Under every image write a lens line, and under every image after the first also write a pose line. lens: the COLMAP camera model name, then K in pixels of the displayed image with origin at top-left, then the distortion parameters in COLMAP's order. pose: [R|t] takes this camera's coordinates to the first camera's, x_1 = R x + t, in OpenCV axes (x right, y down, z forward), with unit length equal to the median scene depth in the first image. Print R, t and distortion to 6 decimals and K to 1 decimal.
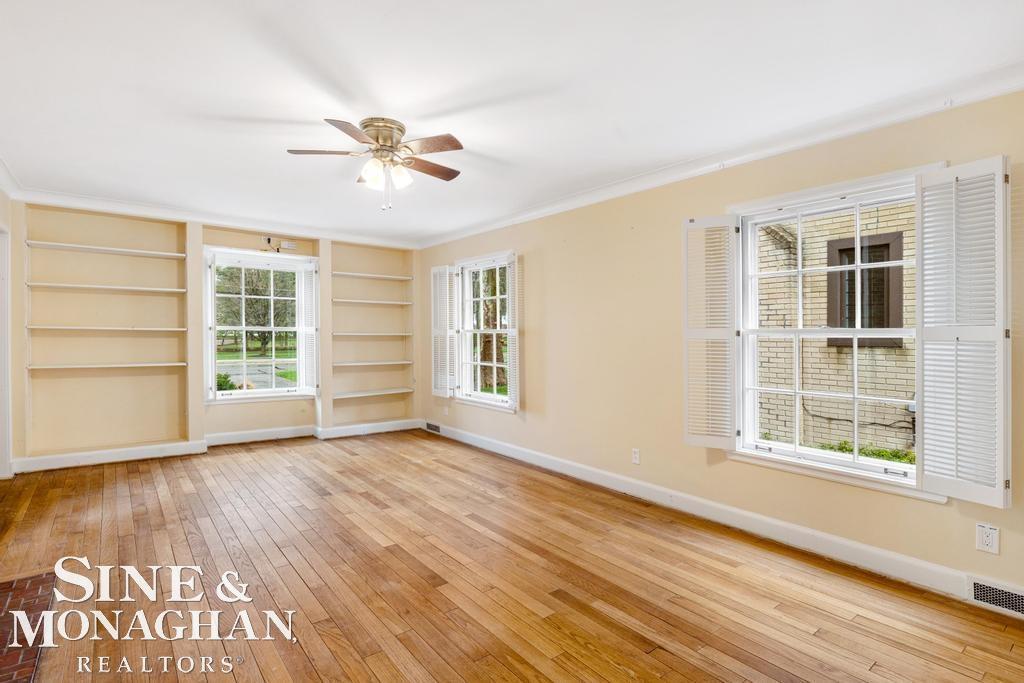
lens RADIAL K [[509.6, 0, 511.7], [0, 509.6, 339.1], [0, 0, 1]] dist [-0.001095, -0.000466]
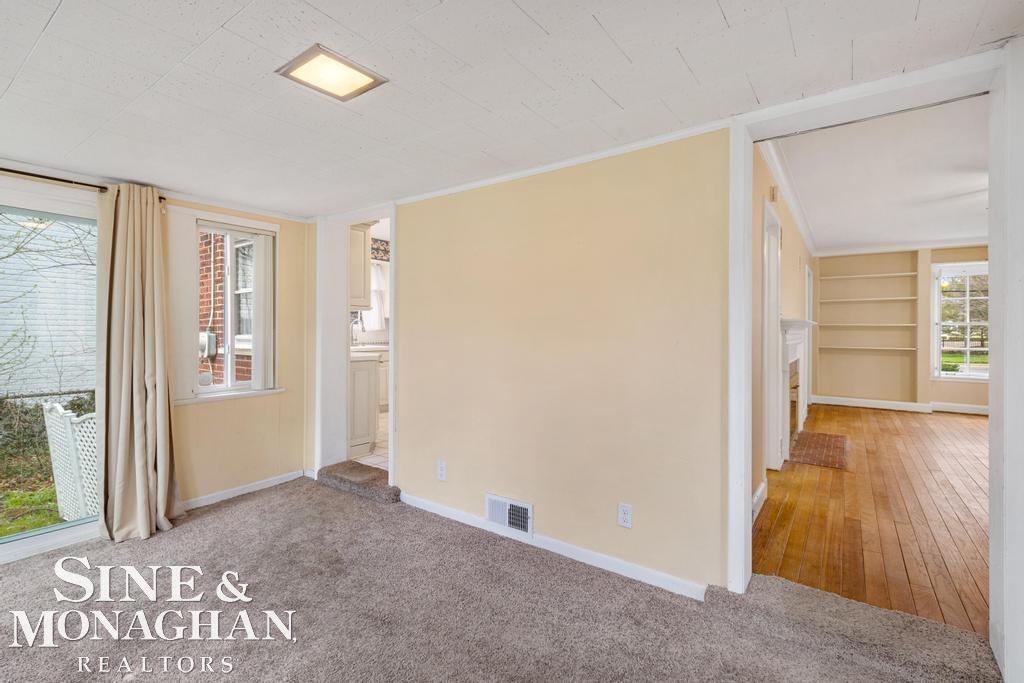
lens RADIAL K [[460.1, 0, 511.3], [0, 460.1, 338.4], [0, 0, 1]] dist [0.000574, -0.000092]
pose [[0.273344, 0.009360, -0.961871, 0.292774], [-0.012812, 0.999899, 0.006089, 0.024851], [0.961831, 0.010659, 0.273436, -0.446045]]
